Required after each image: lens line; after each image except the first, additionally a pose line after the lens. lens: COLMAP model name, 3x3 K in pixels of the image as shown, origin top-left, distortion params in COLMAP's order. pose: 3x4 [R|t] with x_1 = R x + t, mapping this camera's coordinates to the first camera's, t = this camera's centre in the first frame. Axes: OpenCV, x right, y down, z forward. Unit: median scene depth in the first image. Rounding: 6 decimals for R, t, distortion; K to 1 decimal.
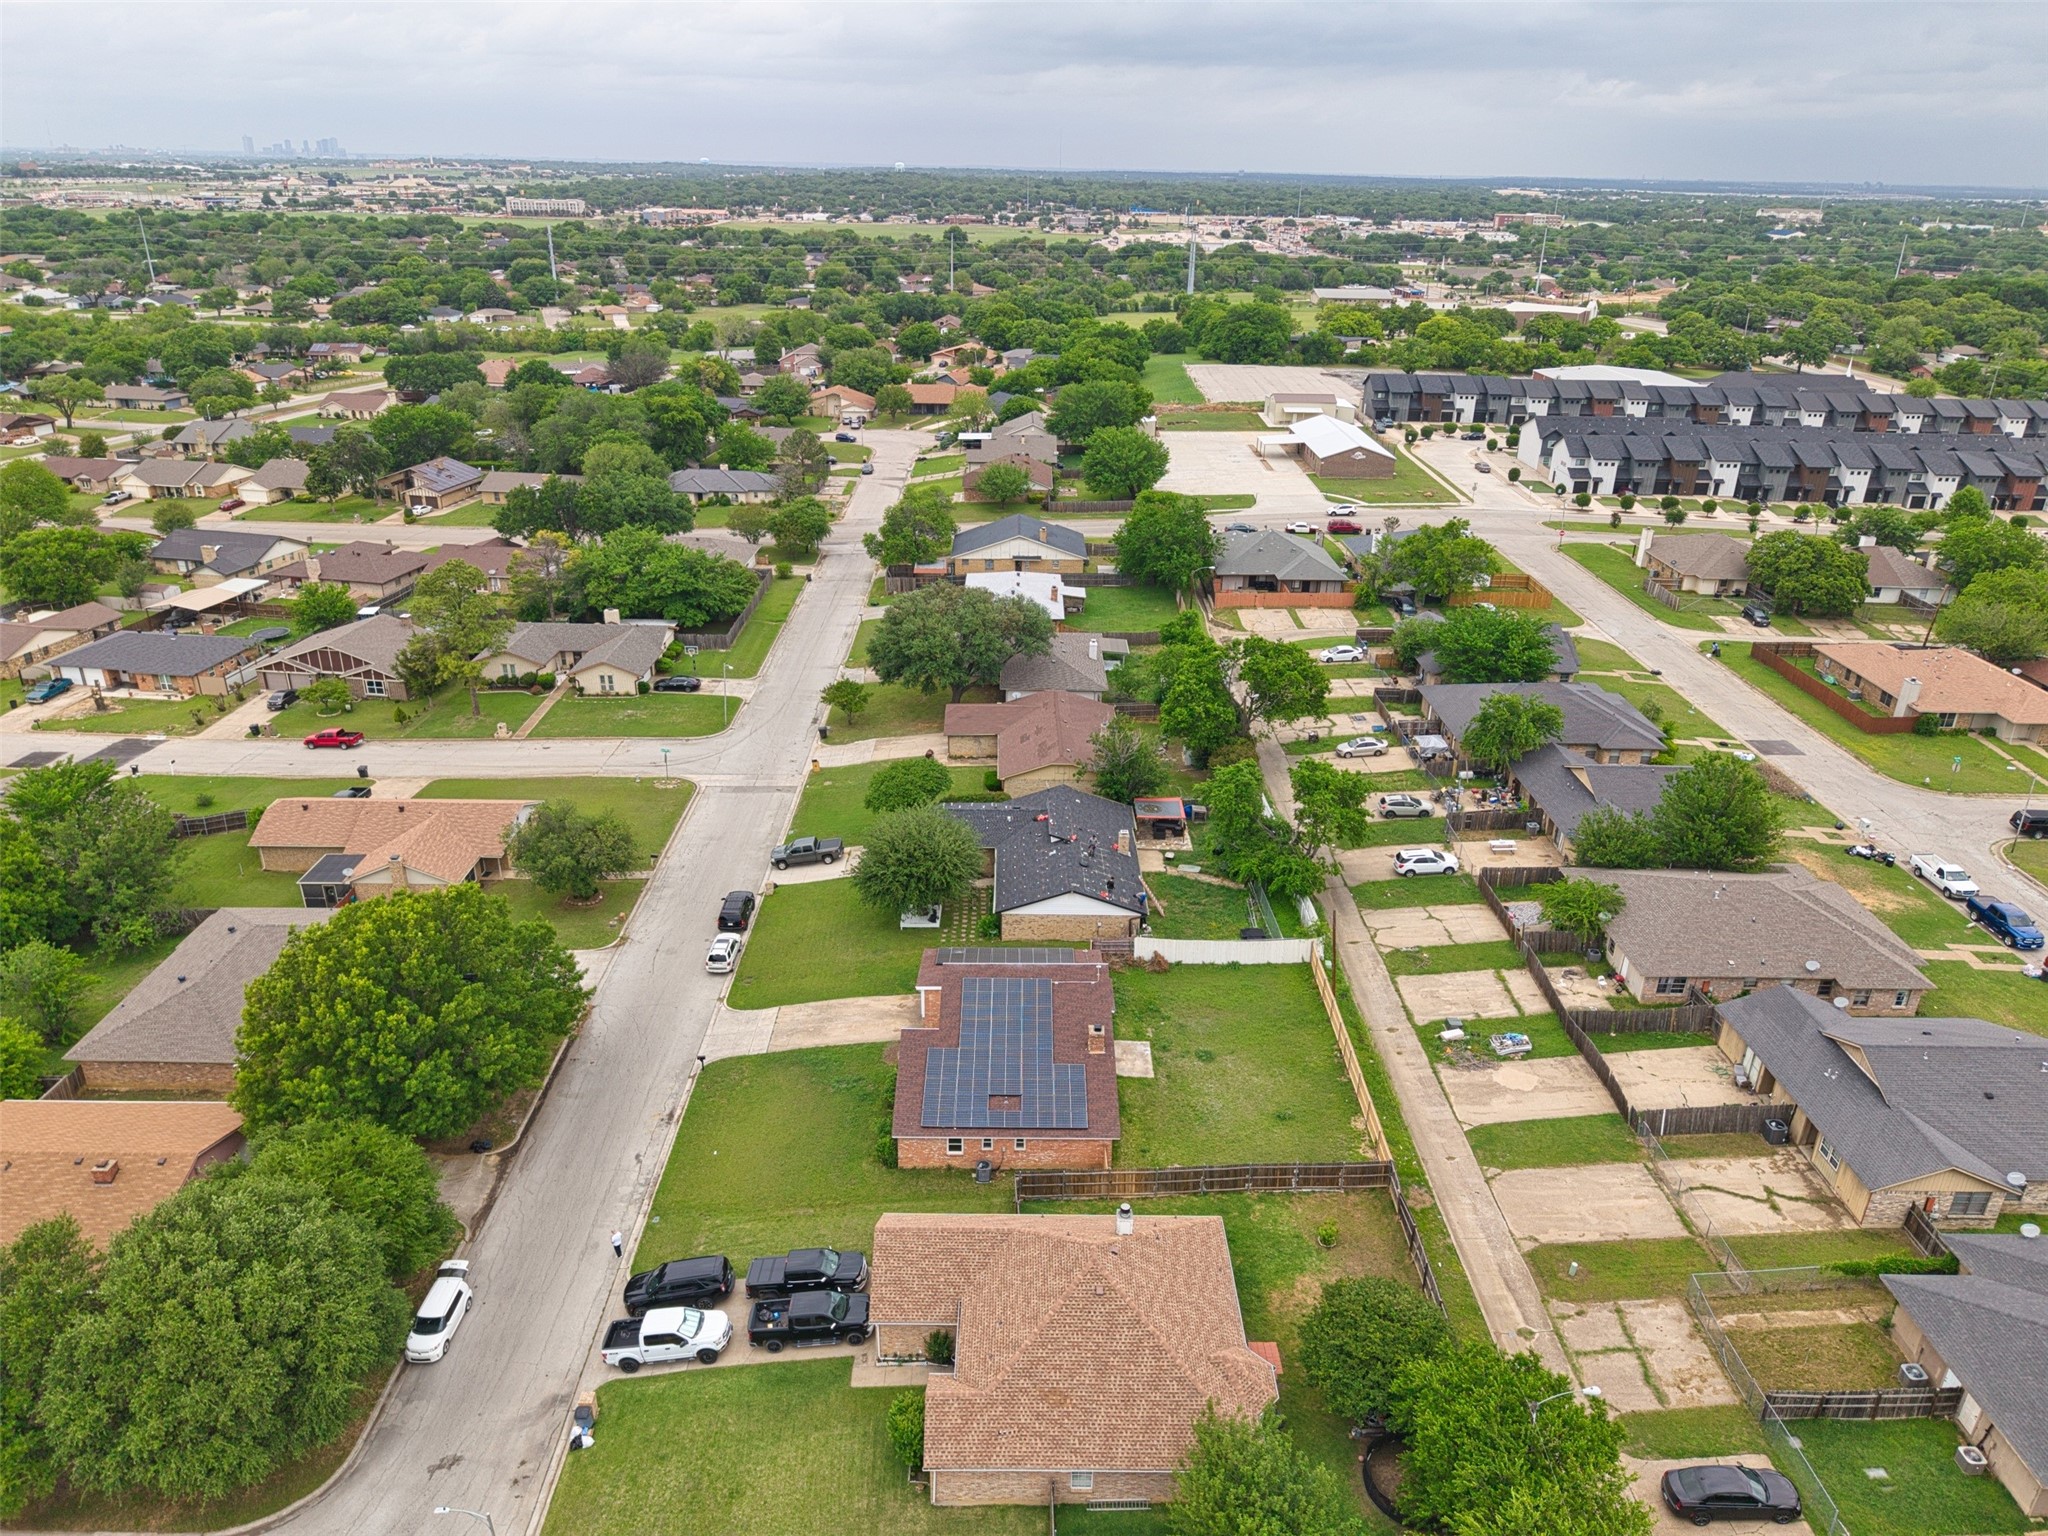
lens RADIAL K [[1372.6, 0, 1022.3], [0, 1372.6, 764.4], [0, 0, 1]] dist [0.019258, -0.018281]
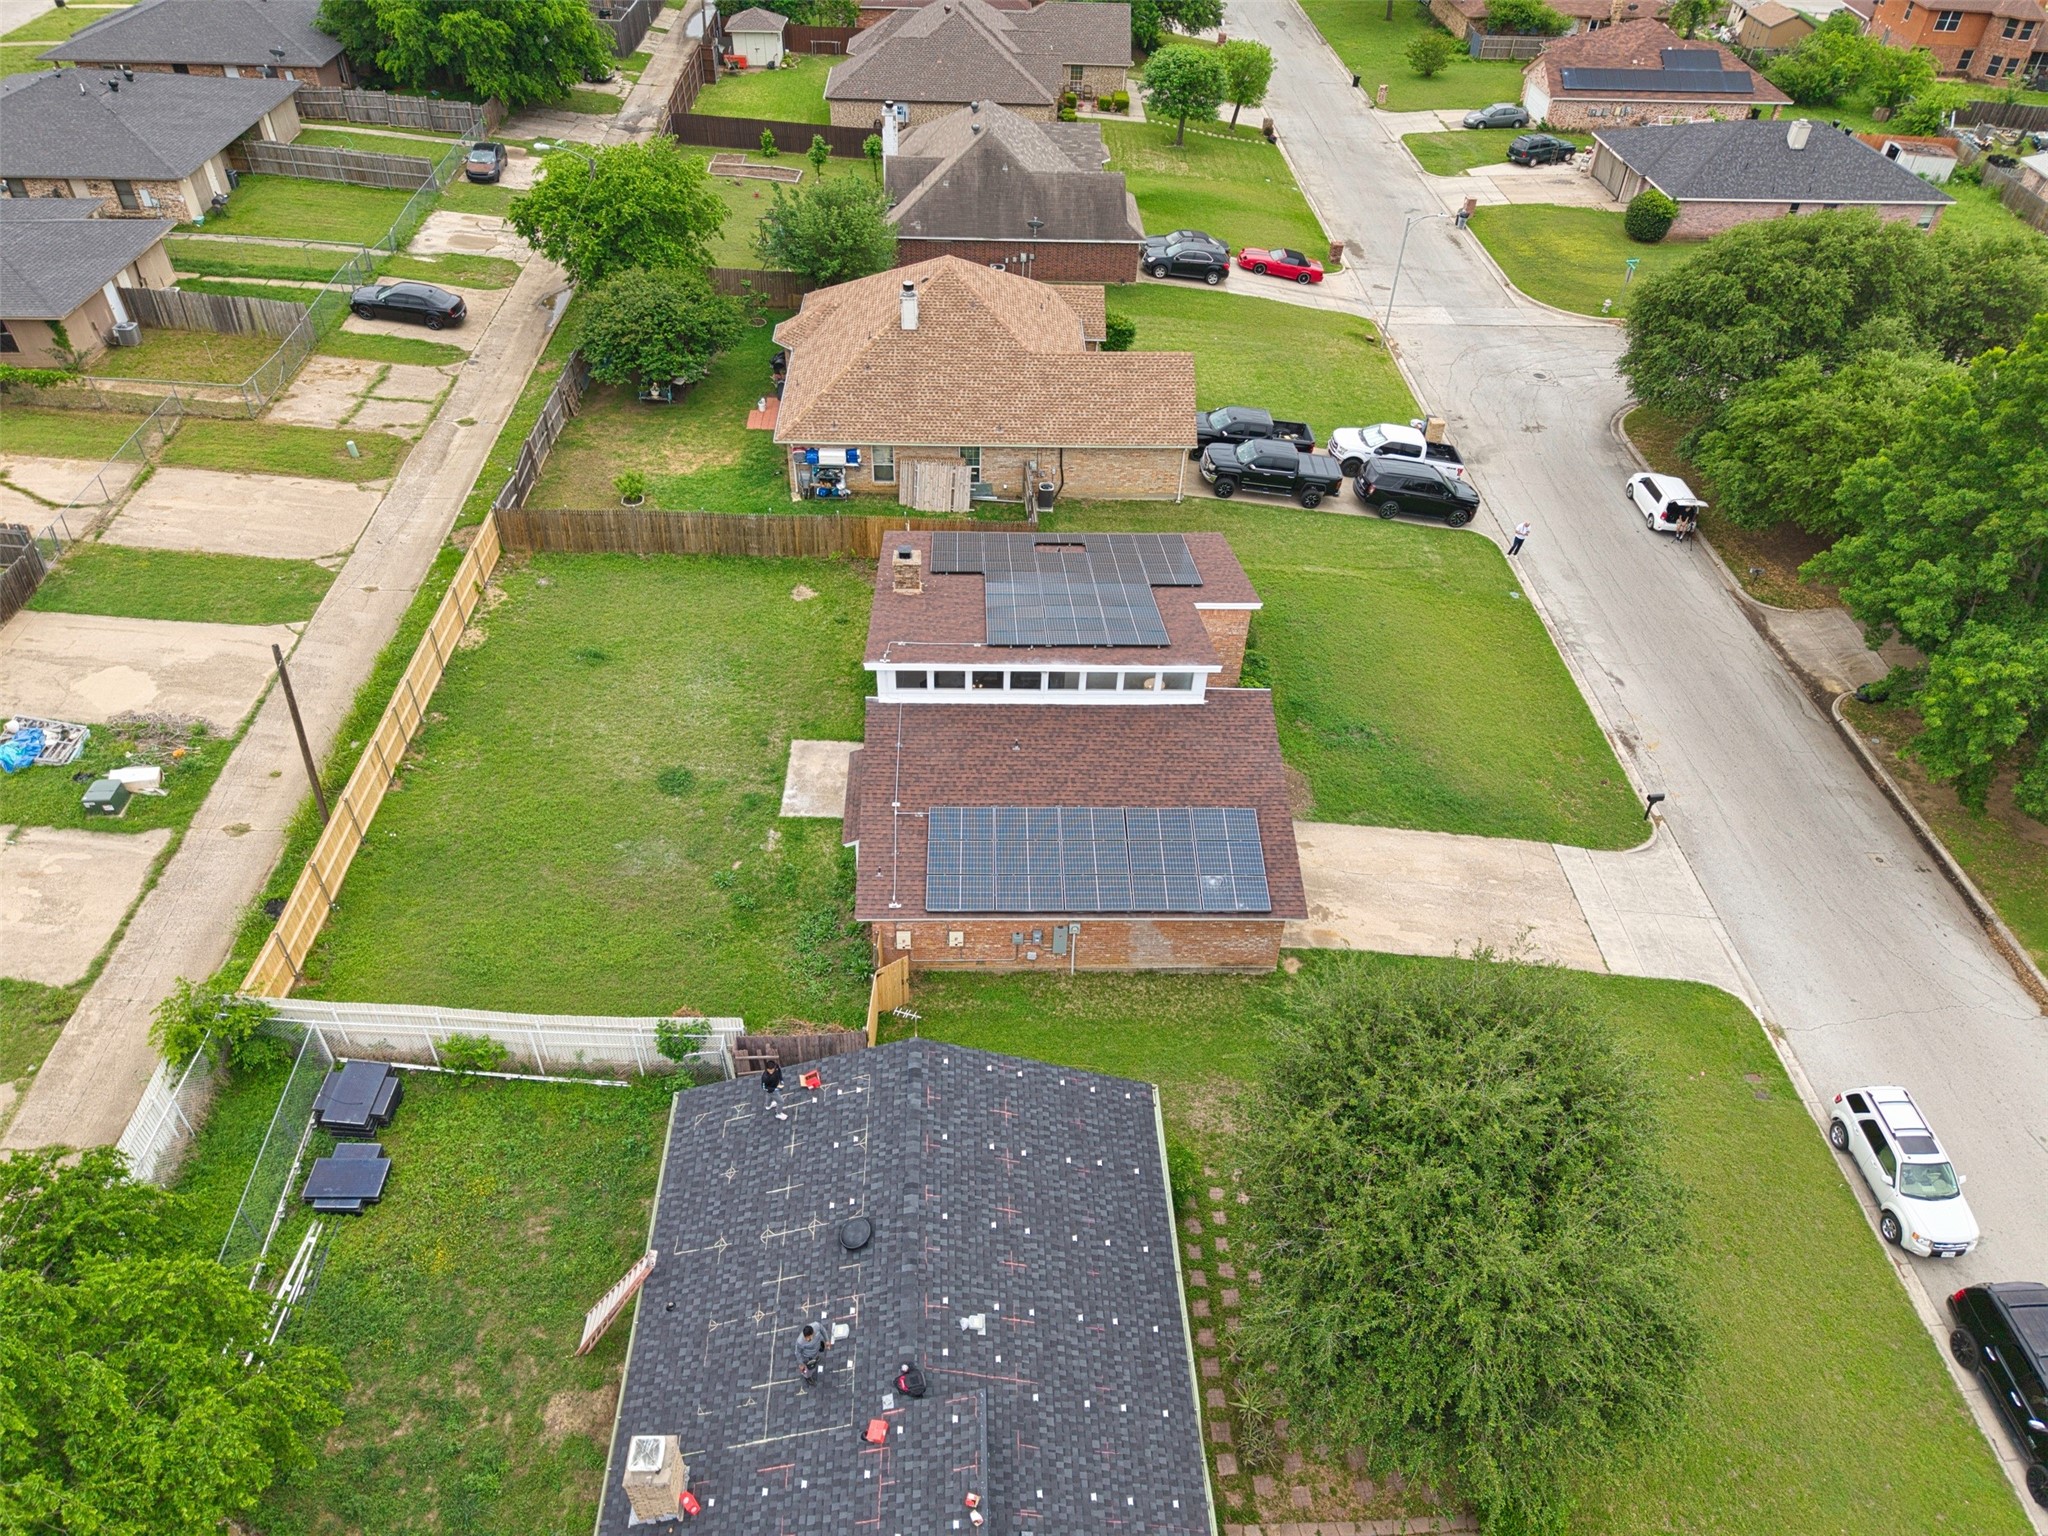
lens RADIAL K [[1372.6, 0, 1022.3], [0, 1372.6, 764.4], [0, 0, 1]] dist [0.019258, -0.018281]
pose [[-0.998715, -0.008228, -0.050009, 0.031830], [-0.048695, 0.429304, 0.901846, -0.252146], [0.014049, 0.903122, -0.429153, 1.222416]]
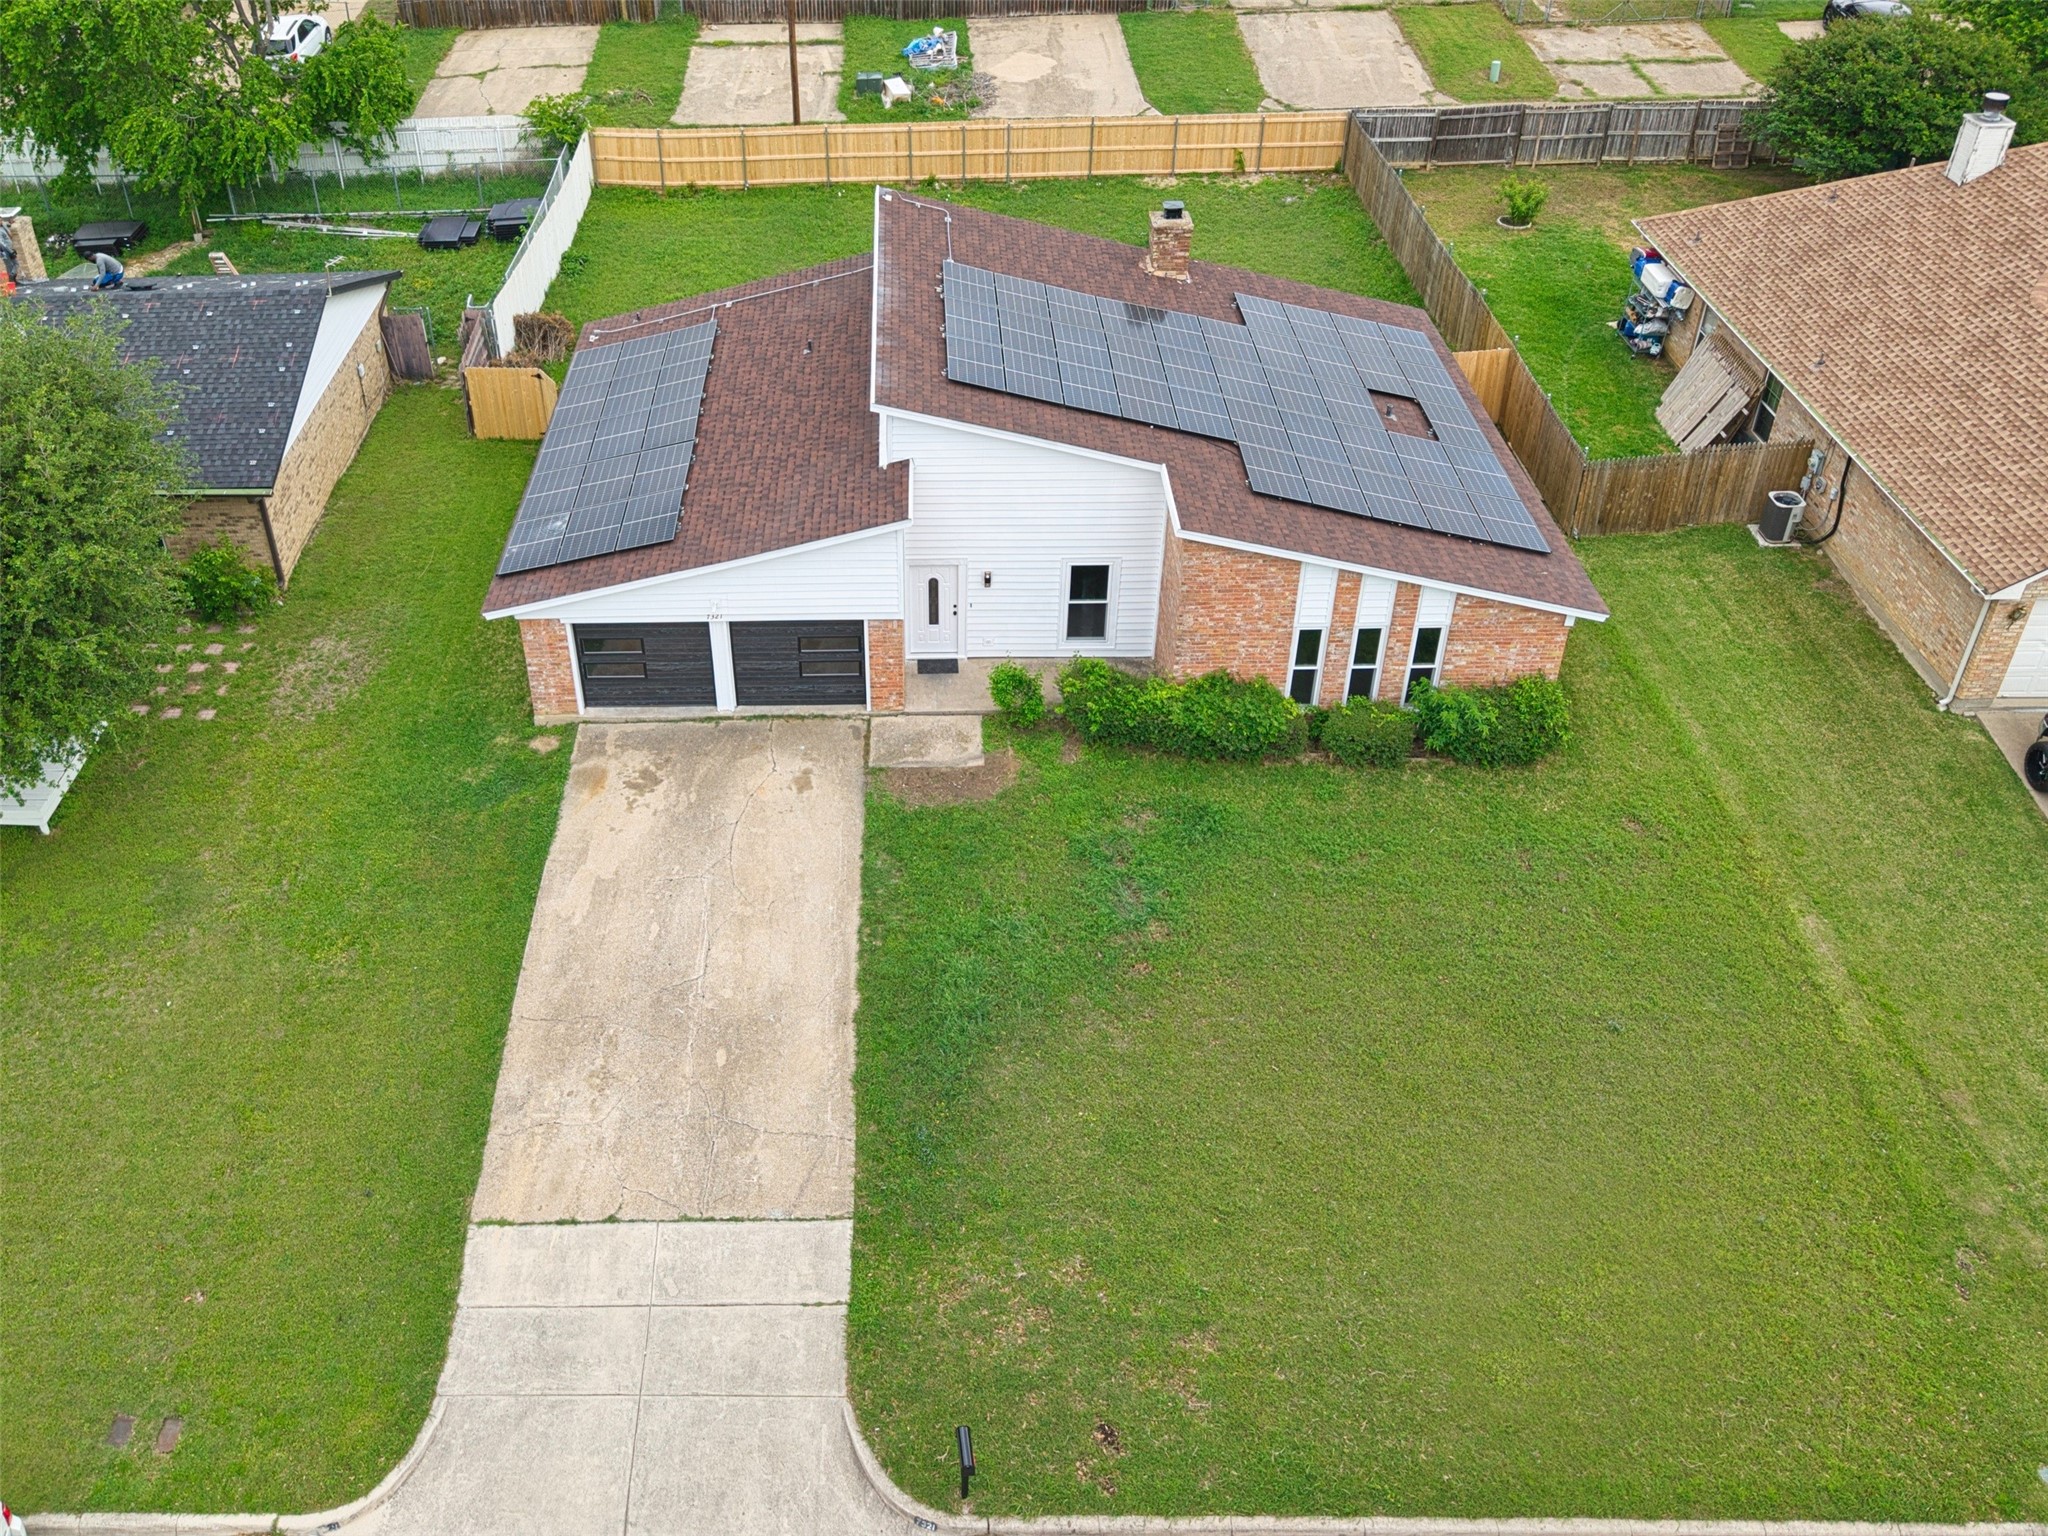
lens RADIAL K [[1733.2, 0, 860.5], [0, 1733.2, 608.8], [0, 0, 1]] dist [0.006176, -0.007982]
pose [[0.019594, -0.565104, 0.824787, -0.369042], [0.425508, 0.751220, 0.504590, 0.000260], [-0.904743, 0.341067, 0.255176, 0.923205]]
